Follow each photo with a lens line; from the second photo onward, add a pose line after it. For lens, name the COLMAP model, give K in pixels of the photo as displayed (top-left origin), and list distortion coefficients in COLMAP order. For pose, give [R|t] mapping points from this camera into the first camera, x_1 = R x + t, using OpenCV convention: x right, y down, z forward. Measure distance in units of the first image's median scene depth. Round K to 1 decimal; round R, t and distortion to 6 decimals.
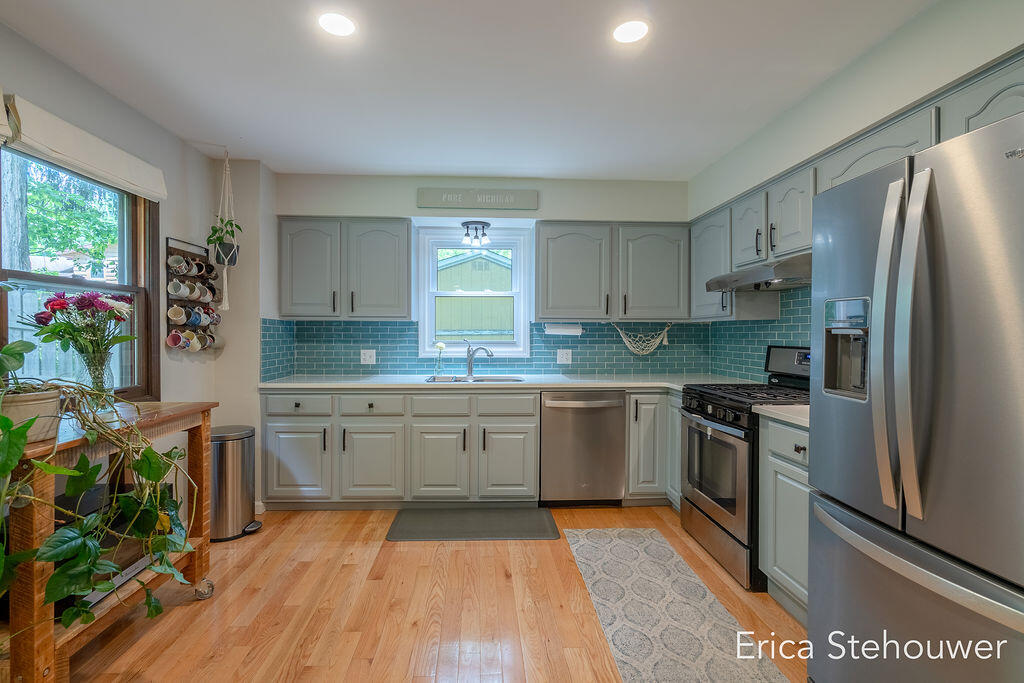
lens RADIAL K [[469.4, 0, 496.3], [0, 469.4, 334.6], [0, 0, 1]] dist [-0.003223, 0.001387]
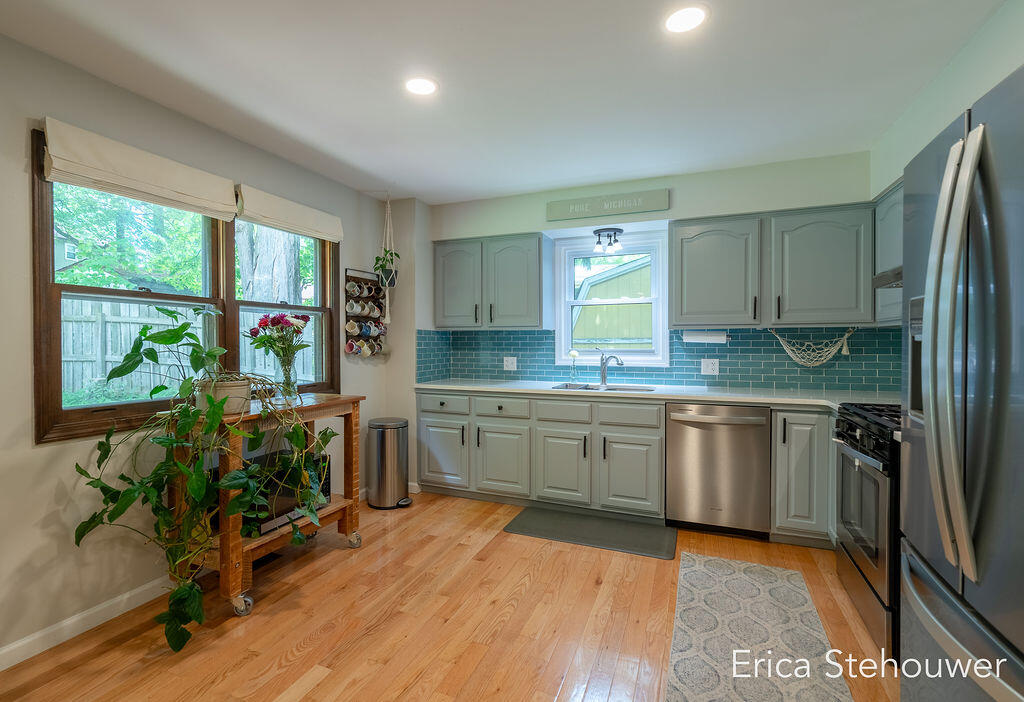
lens RADIAL K [[479.3, 0, 490.5], [0, 479.3, 342.1], [0, 0, 1]] dist [-0.003553, 0.003186]
pose [[0.901050, -0.002915, -0.433705, 0.197915], [0.002012, 0.999995, -0.002541, 0.000874], [0.433711, 0.001417, 0.901051, -0.019210]]
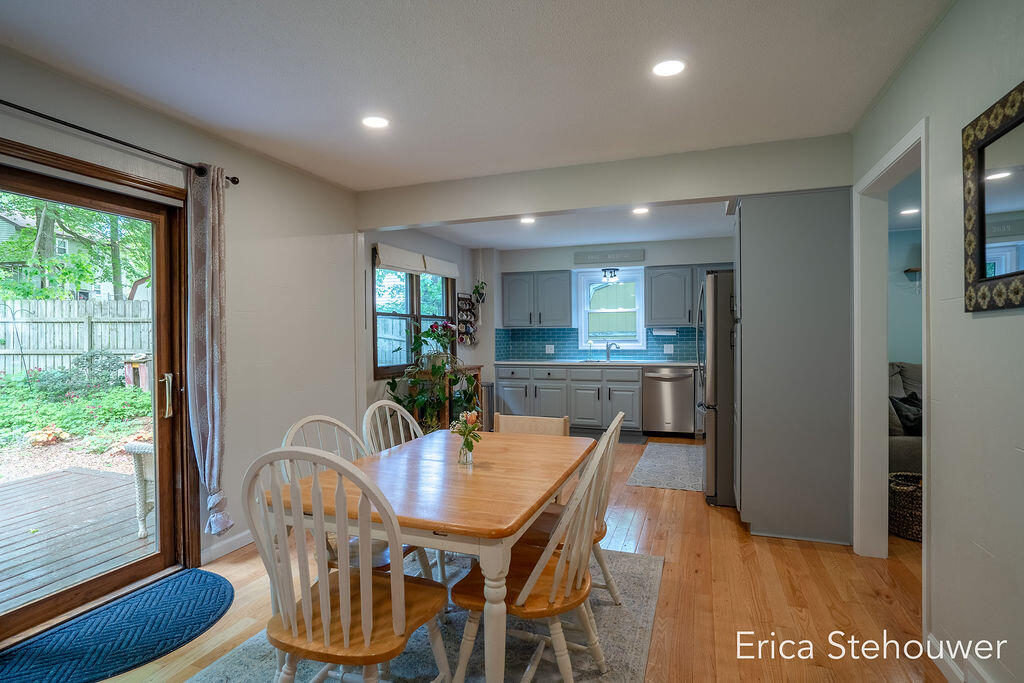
lens RADIAL K [[521.1, 0, 507.0], [0, 521.1, 337.3], [0, 0, 1]] dist [-0.028154, -0.000324]
pose [[0.923314, -0.009462, -0.383930, 0.379034], [0.010165, 0.999948, -0.000199, 0.003019], [0.383912, -0.003719, 0.923362, -0.990259]]
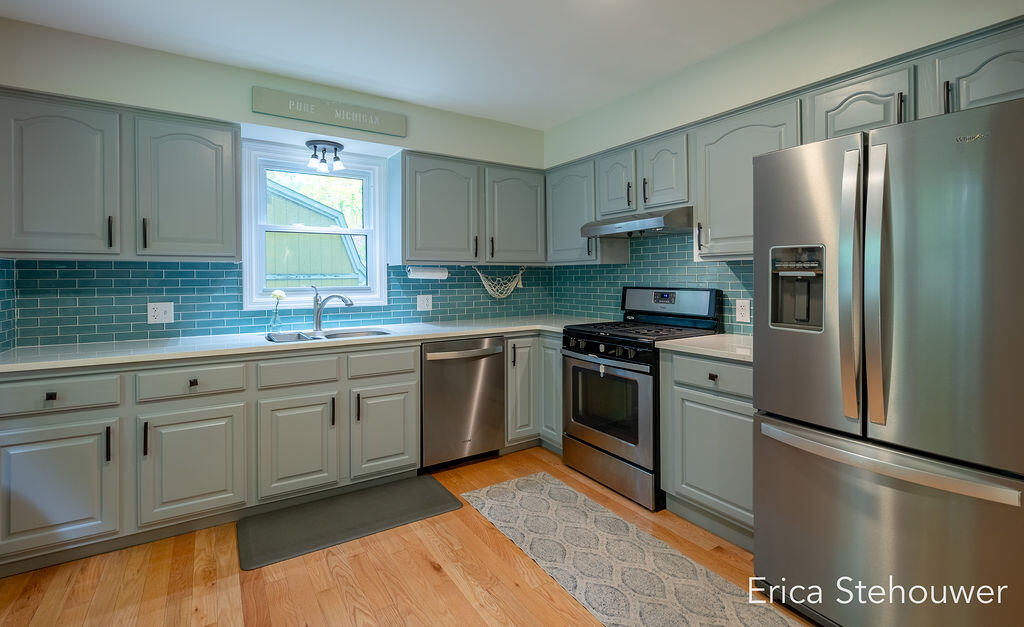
lens RADIAL K [[468.8, 0, 505.8], [0, 468.8, 275.1], [0, 0, 1]] dist [-0.003848, 0.001670]
pose [[0.861865, -0.004759, 0.507115, -0.218289], [0.008092, 0.999958, -0.004369, -0.002065], [-0.507073, 0.007869, 0.861867, 0.161979]]
